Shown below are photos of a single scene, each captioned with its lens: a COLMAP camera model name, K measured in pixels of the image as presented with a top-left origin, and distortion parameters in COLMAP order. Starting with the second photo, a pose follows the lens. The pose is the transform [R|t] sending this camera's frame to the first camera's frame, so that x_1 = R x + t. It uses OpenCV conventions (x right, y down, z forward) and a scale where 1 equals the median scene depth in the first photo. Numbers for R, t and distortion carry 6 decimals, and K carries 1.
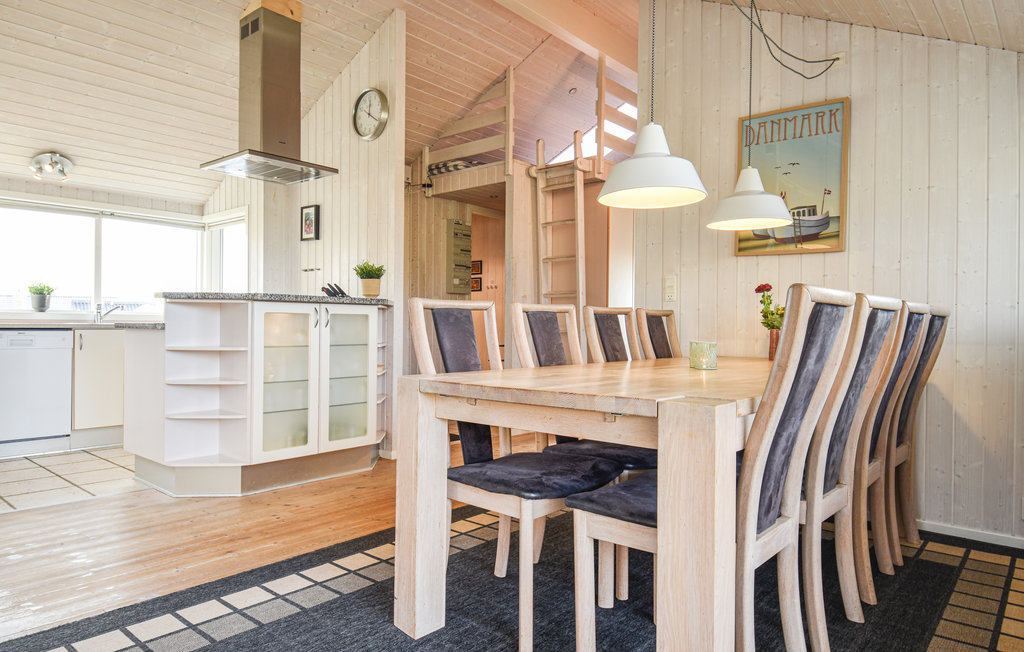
lens RADIAL K [[654.6, 0, 515.1], [0, 654.6, 325.9], [0, 0, 1]] dist [-0.006442, -0.005331]
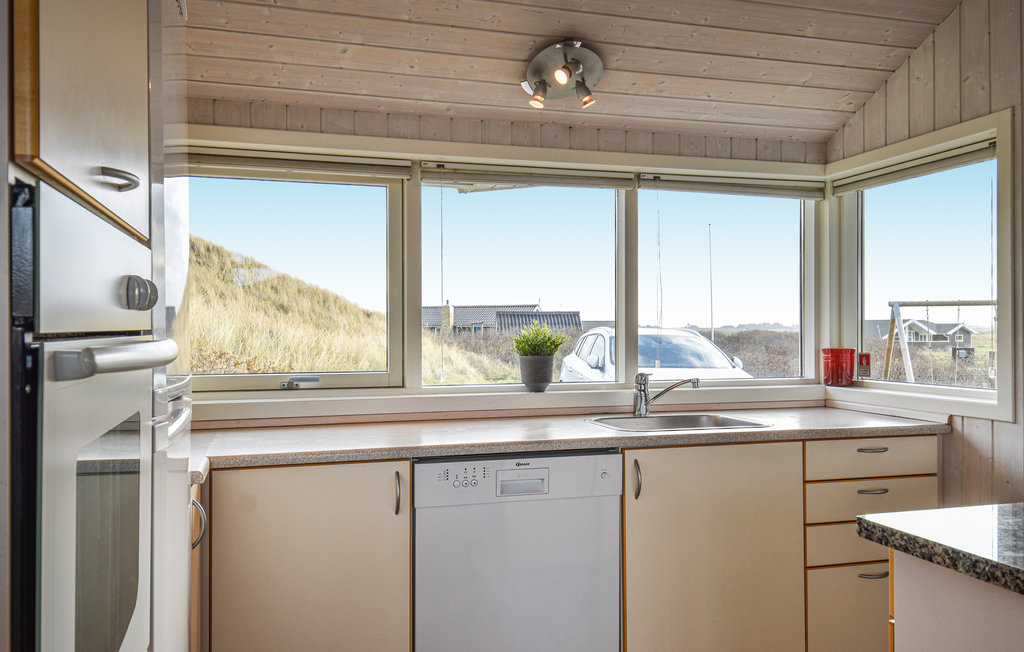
lens RADIAL K [[784.3, 0, 504.7], [0, 784.3, 324.8], [0, 0, 1]] dist [0.003486, 0.003411]
pose [[0.841881, -0.019376, -0.539315, -0.433005], [0.017040, 0.999811, -0.009319, -0.066539], [0.539393, -0.001344, 0.842053, 0.496774]]
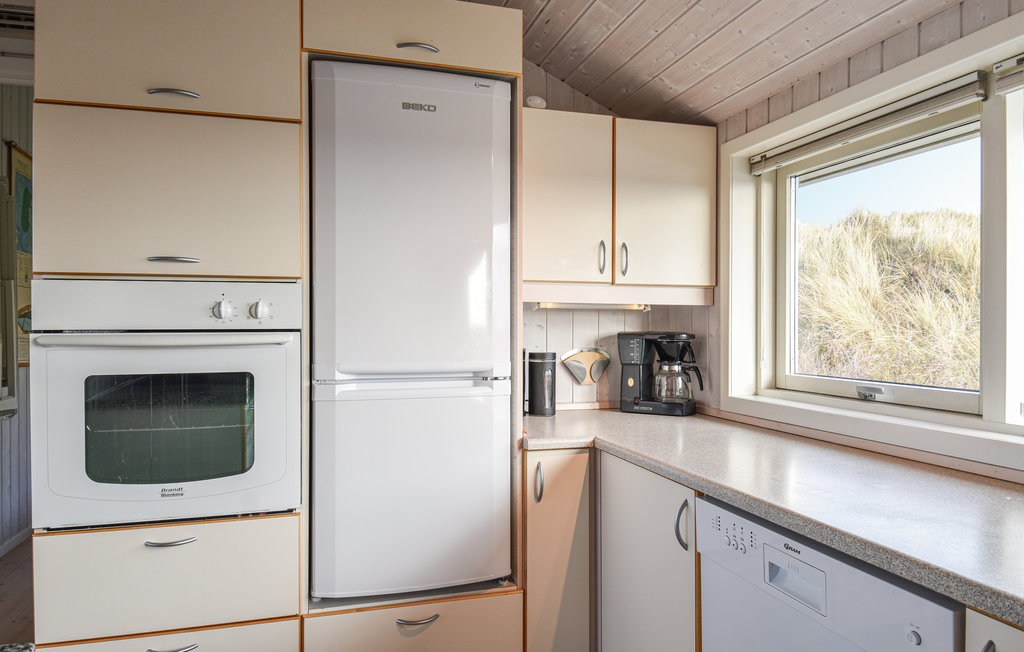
lens RADIAL K [[654.6, 0, 507.3], [0, 654.6, 327.7], [0, 0, 1]] dist [-0.006442, -0.005331]
pose [[-0.533337, -0.012774, -0.845806, -0.416820], [-0.003558, 0.999911, -0.012858, -0.065911], [0.845895, -0.003848, -0.533335, 0.921126]]
